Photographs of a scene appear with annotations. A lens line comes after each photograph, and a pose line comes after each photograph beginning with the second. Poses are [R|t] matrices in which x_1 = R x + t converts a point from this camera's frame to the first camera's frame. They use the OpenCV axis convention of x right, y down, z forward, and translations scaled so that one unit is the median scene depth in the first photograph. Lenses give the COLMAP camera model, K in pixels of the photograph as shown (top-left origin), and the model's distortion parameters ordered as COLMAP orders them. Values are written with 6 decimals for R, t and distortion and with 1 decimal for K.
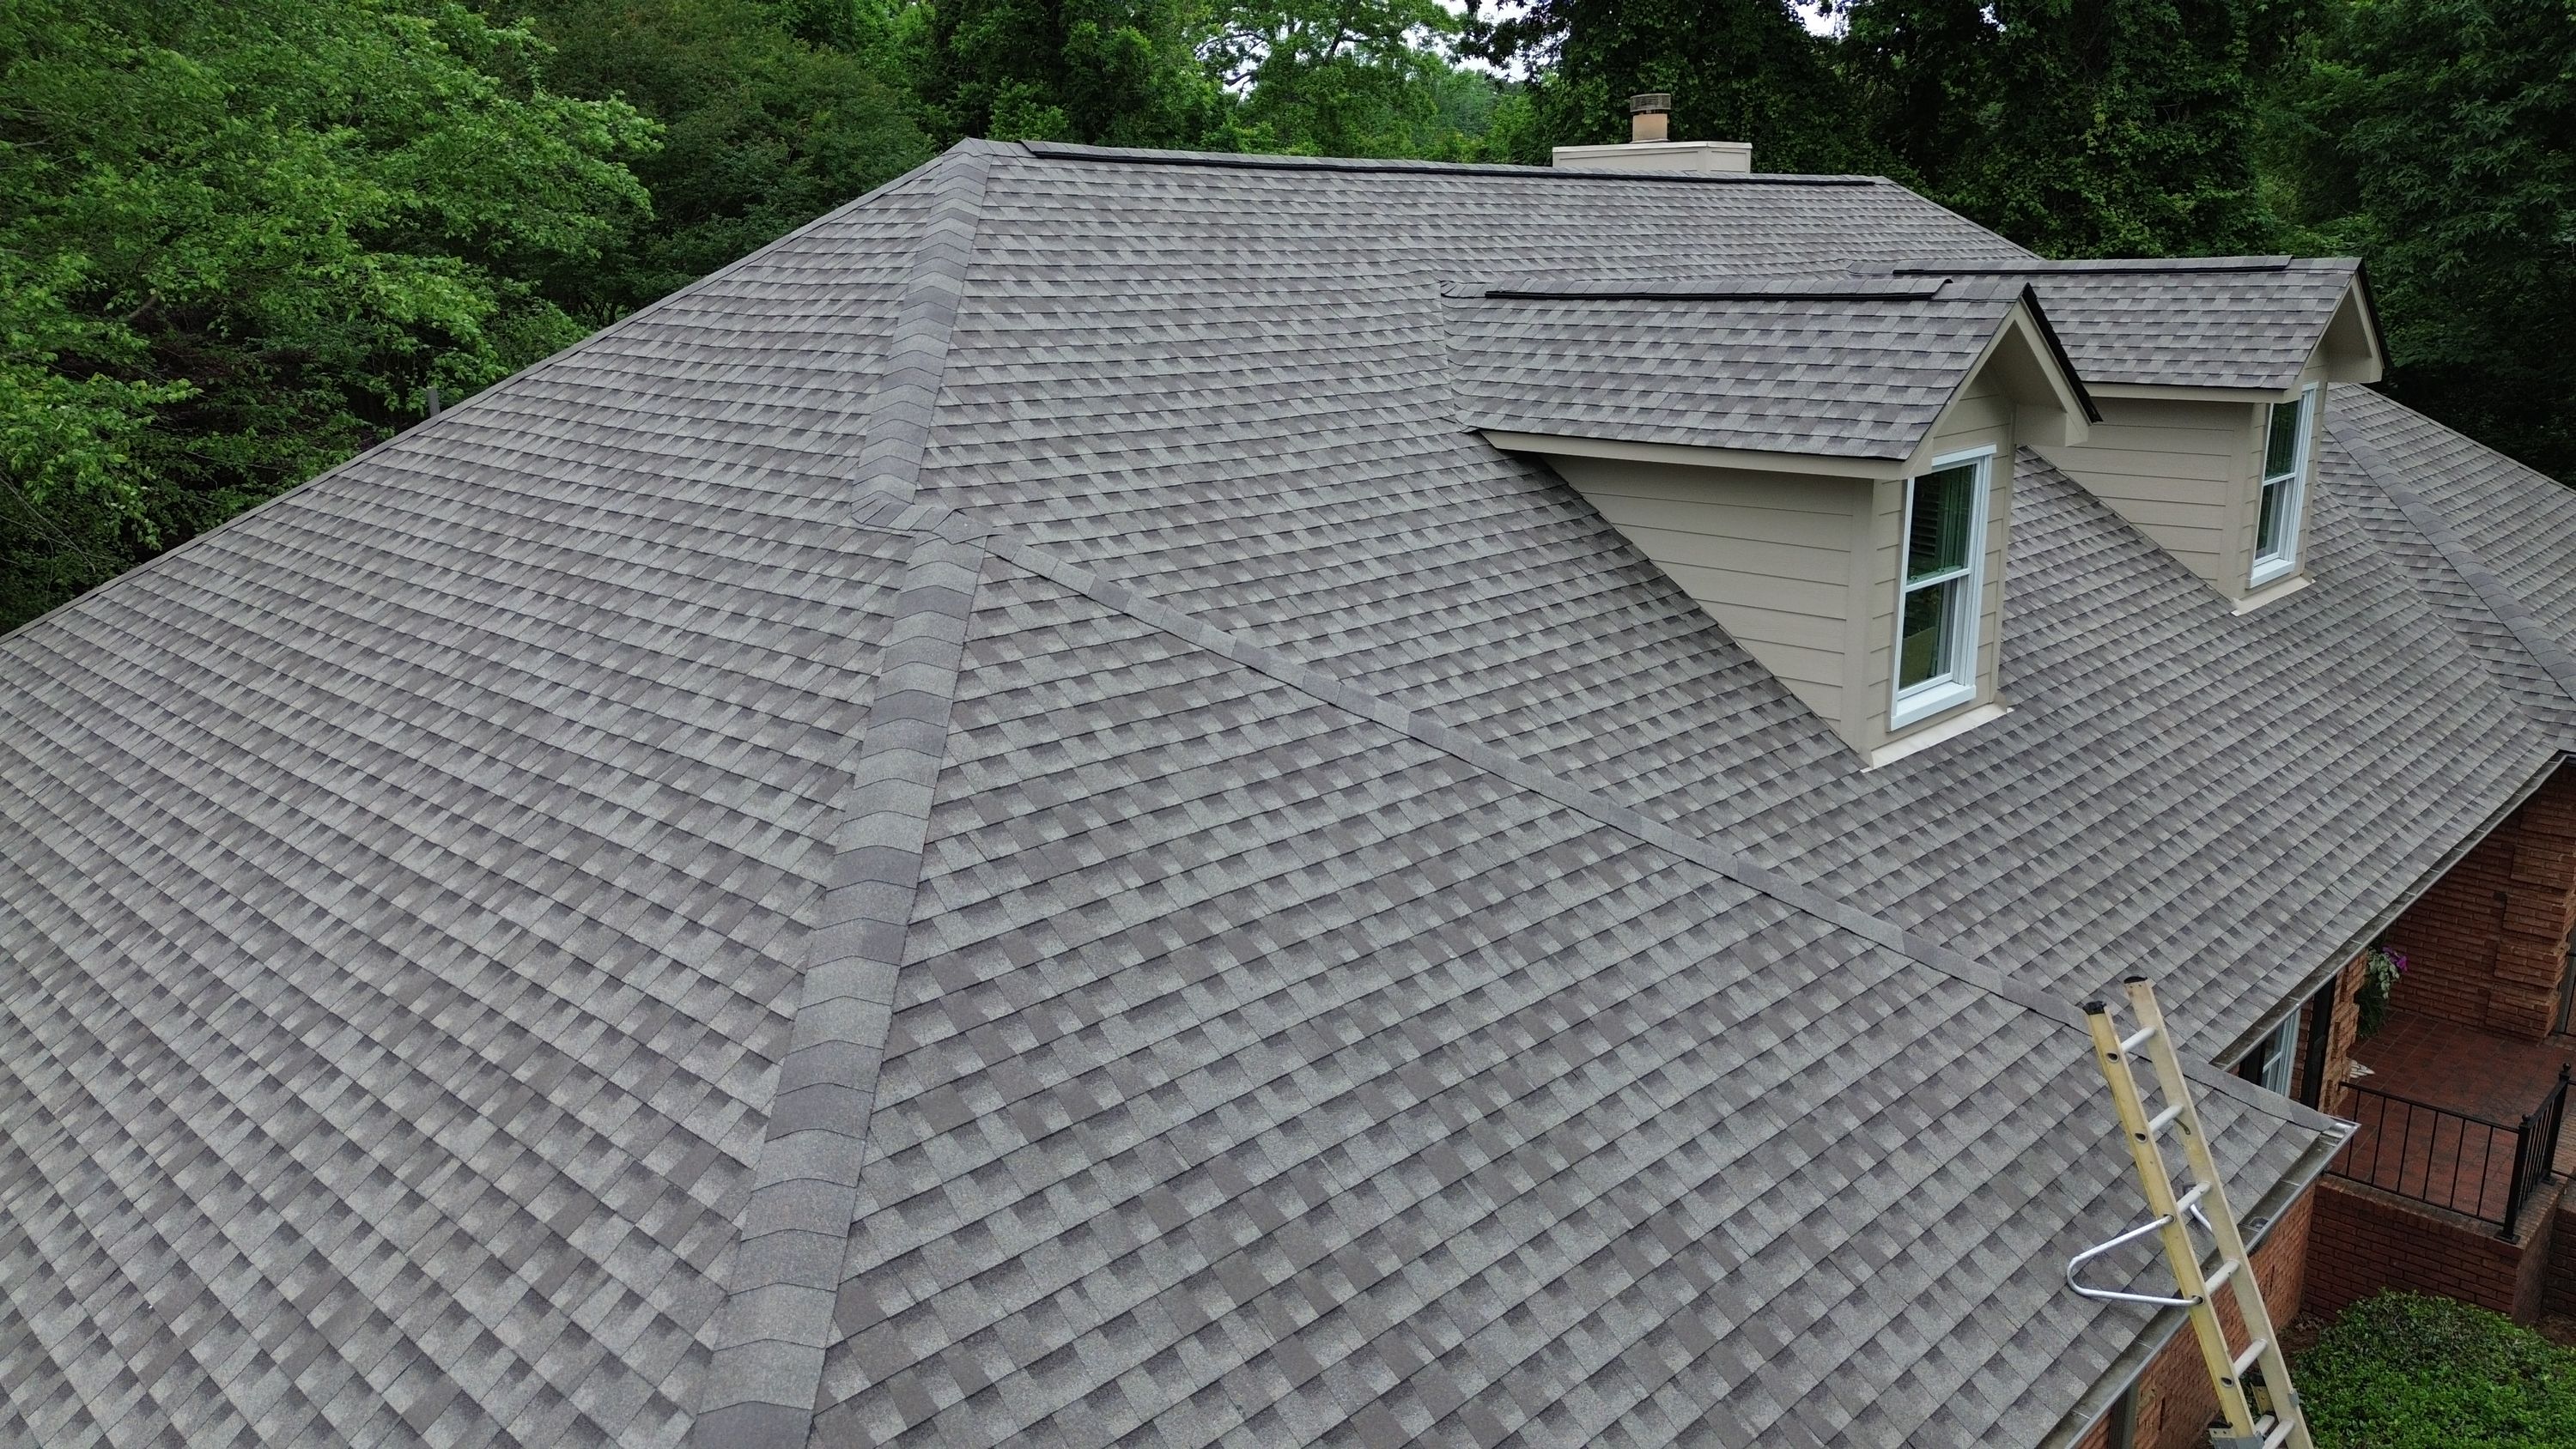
lens RADIAL K [[1862.3, 0, 1265.5], [0, 1862.3, 730.5], [0, 0, 1]] dist [0.107451, -0.102969]
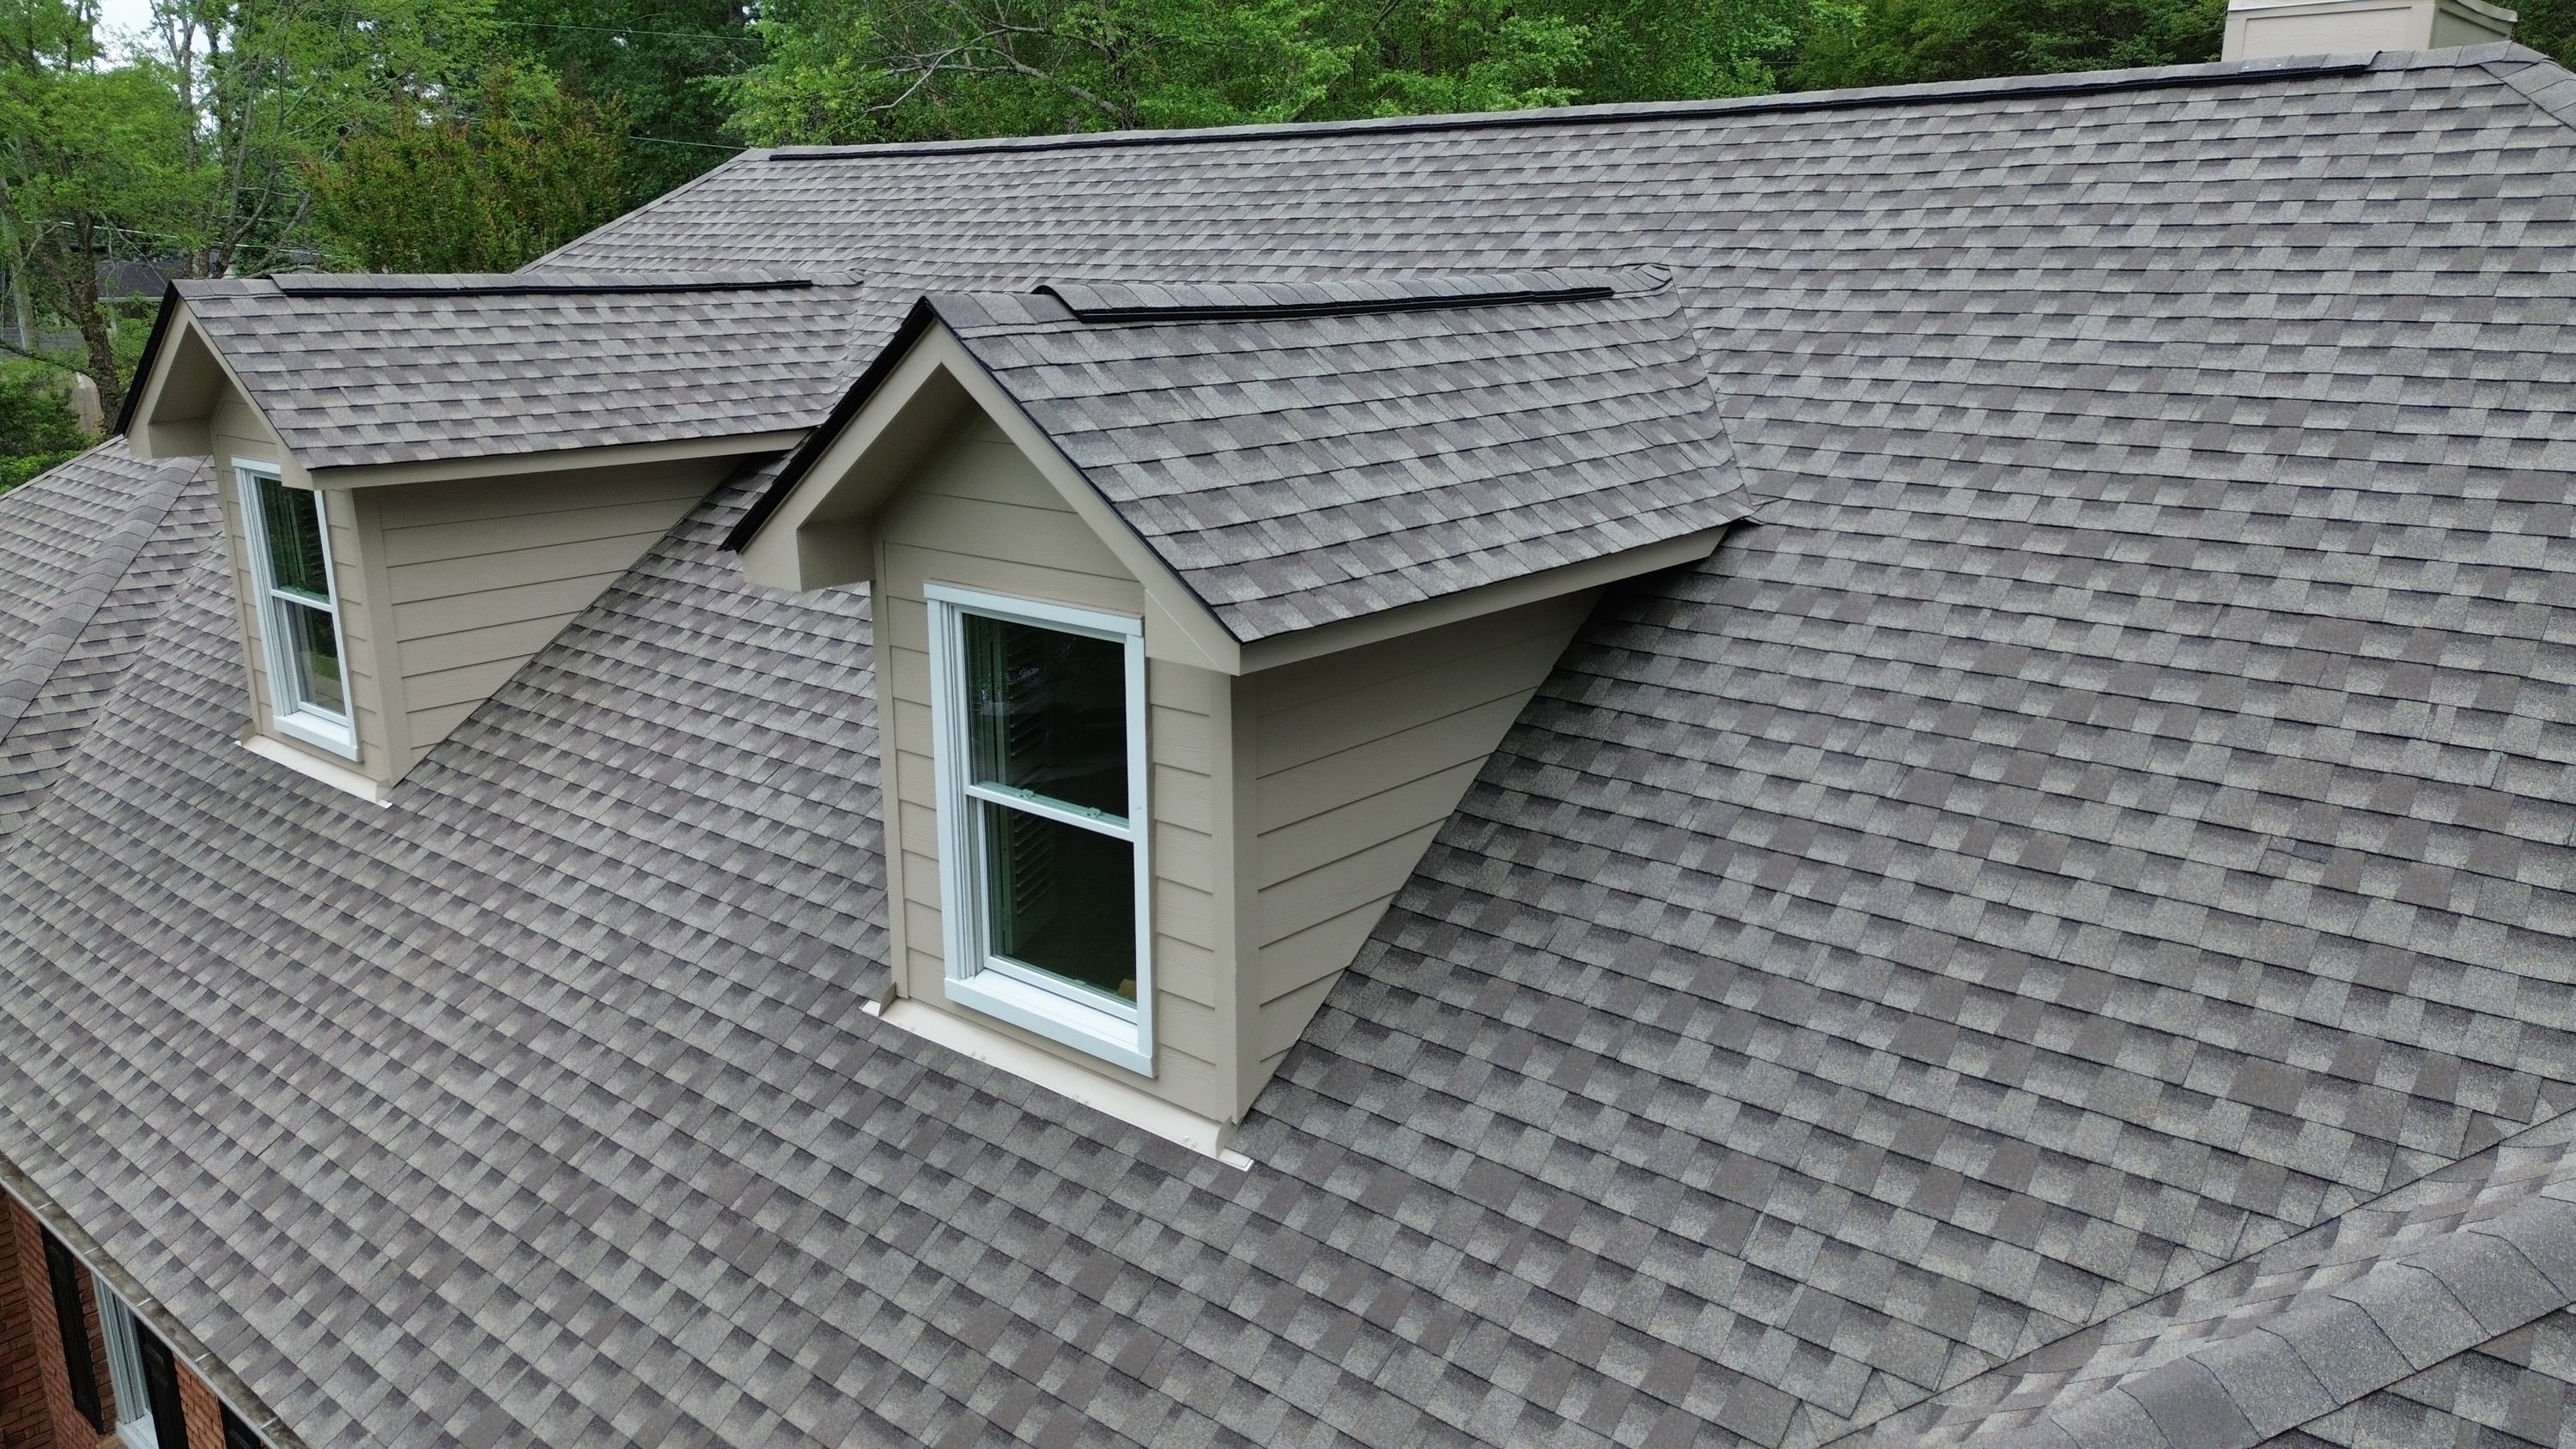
lens RADIAL K [[1850.4, 0, 1301.2], [0, 1850.4, 717.6], [0, 0, 1]] dist [0.078809, -0.080709]
pose [[0.045865, 0.252457, -0.966521, 1.267095], [-0.249033, 0.939881, 0.233681, -0.357134], [0.967408, 0.229978, 0.105978, 1.374667]]
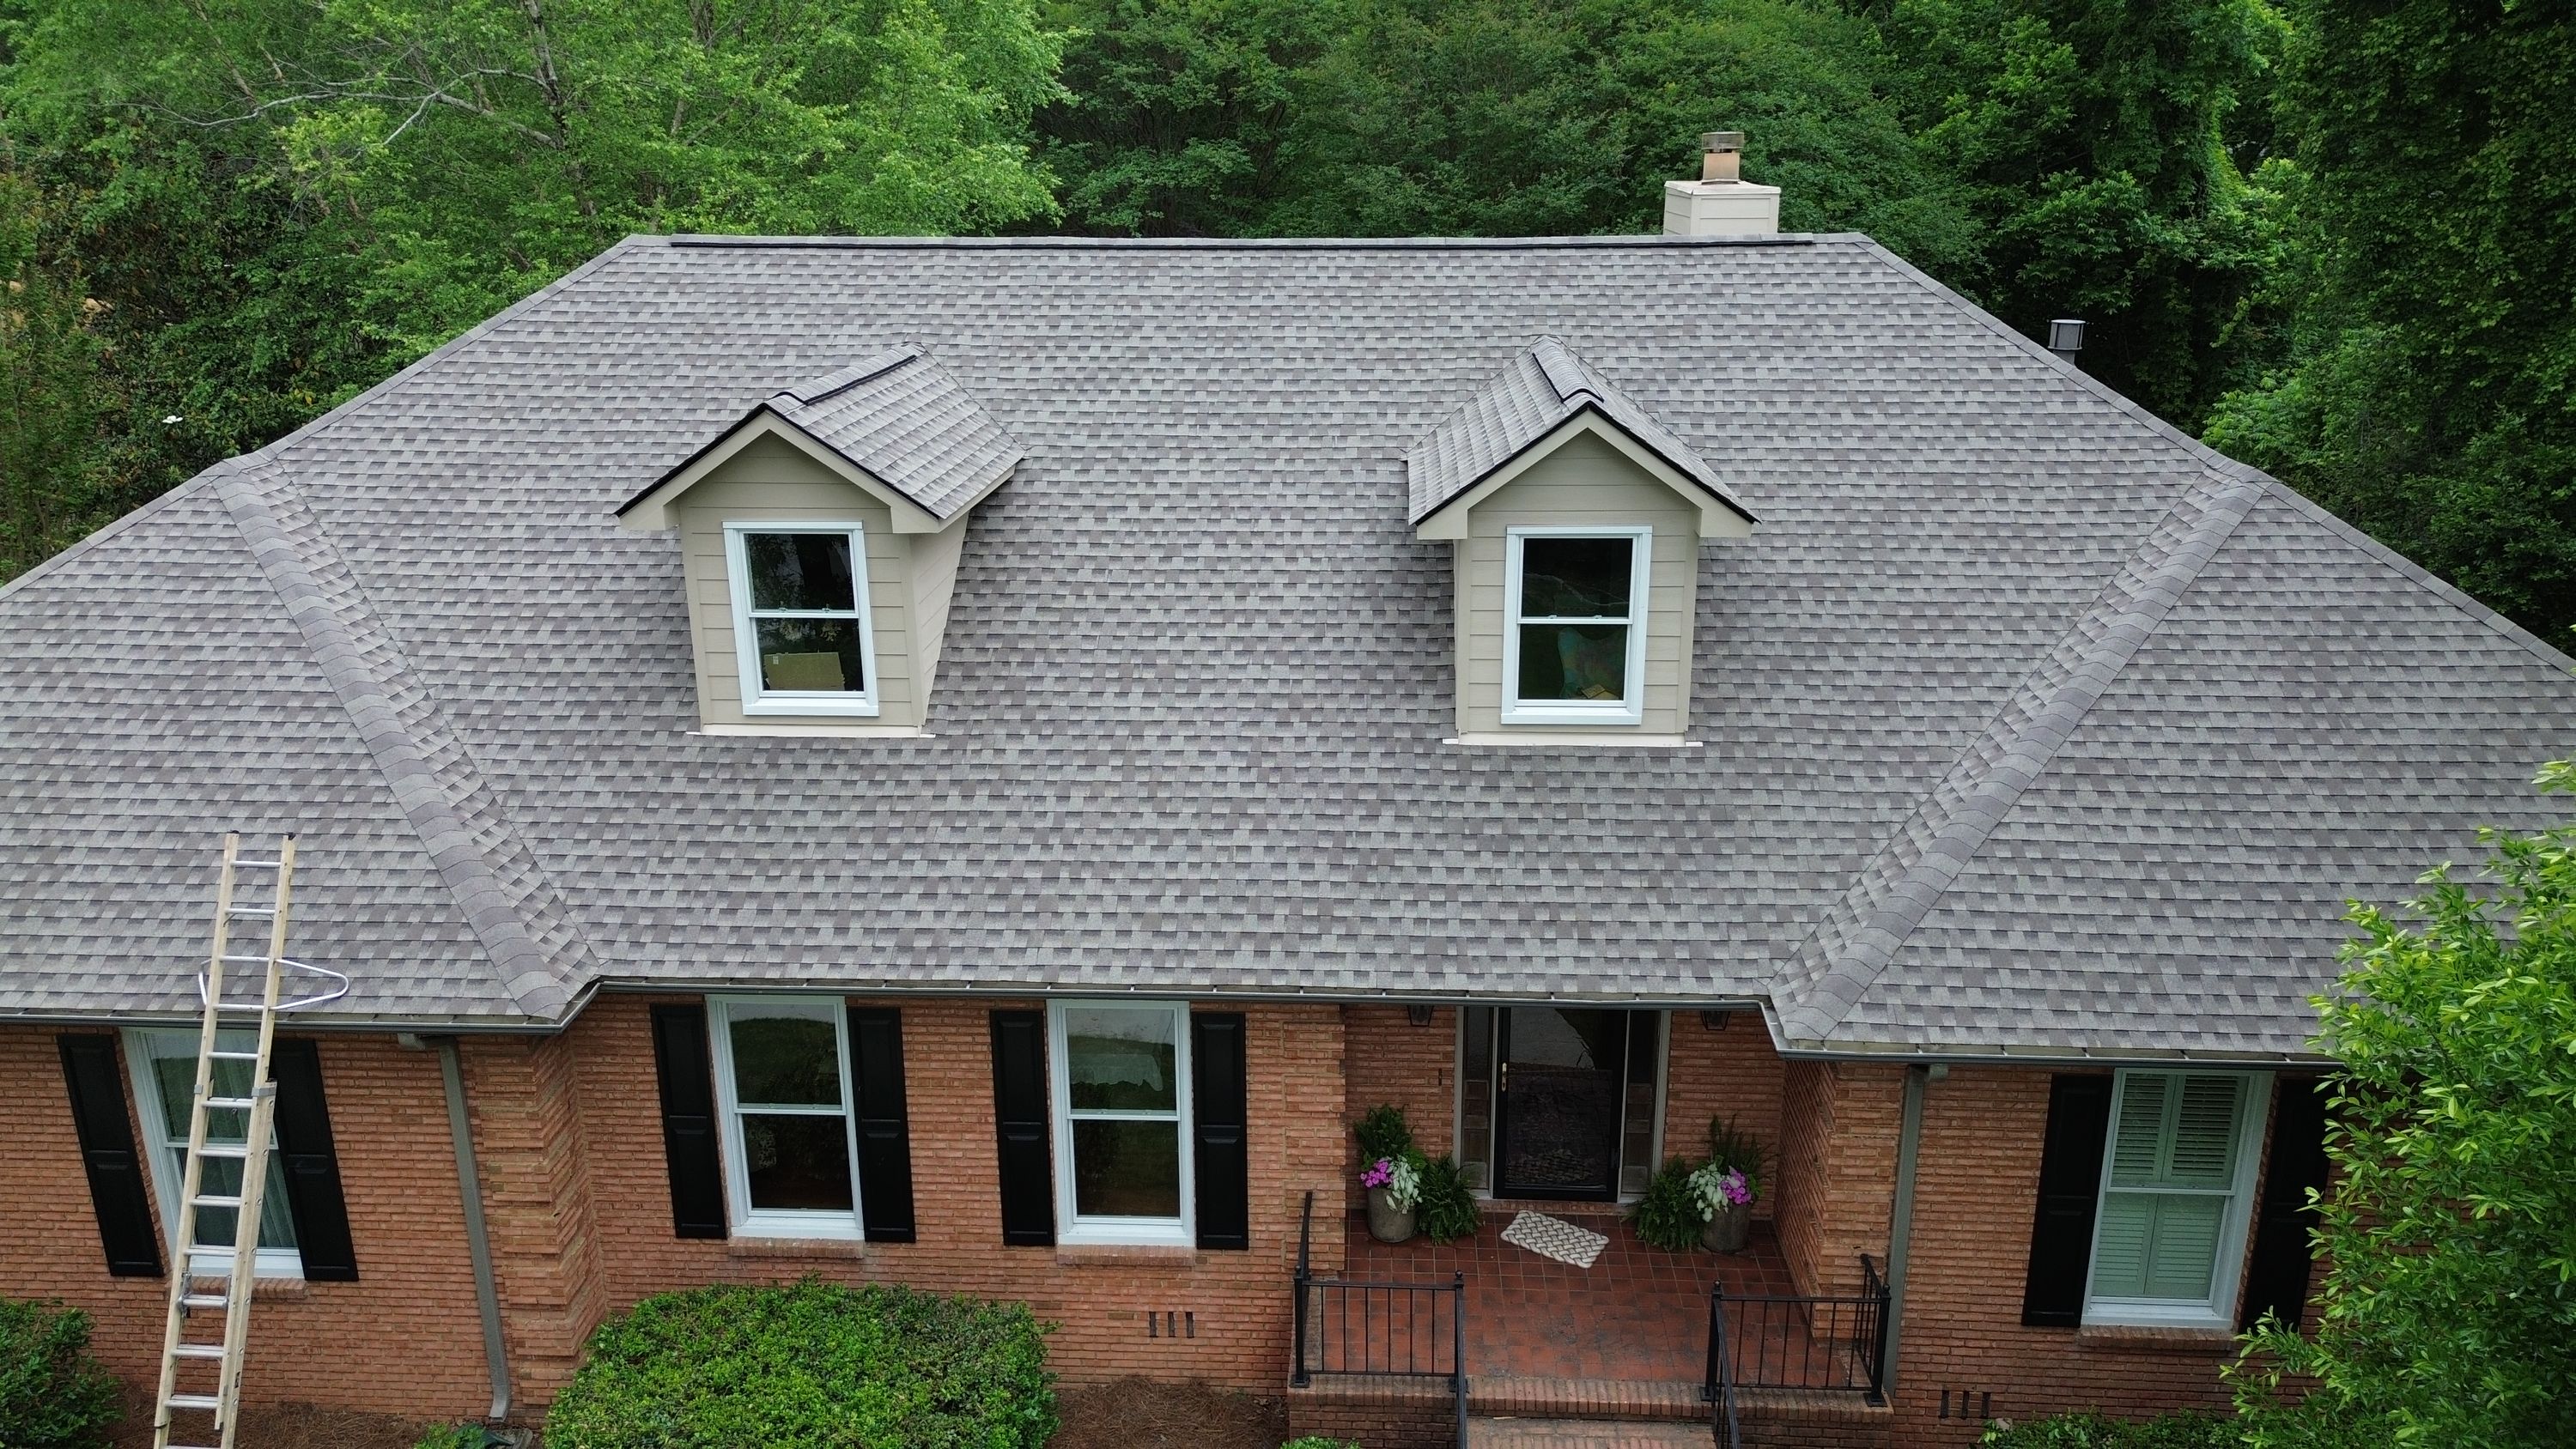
lens RADIAL K [[1857.4, 0, 1283.4], [0, 1857.4, 711.5], [0, 0, 1]] dist [0.068837, -0.089257]
pose [[0.643999, 0.233408, -0.728551, 1.541272], [-0.189159, 0.971333, 0.143983, -0.266421], [0.741272, 0.045087, 0.669689, 0.367992]]
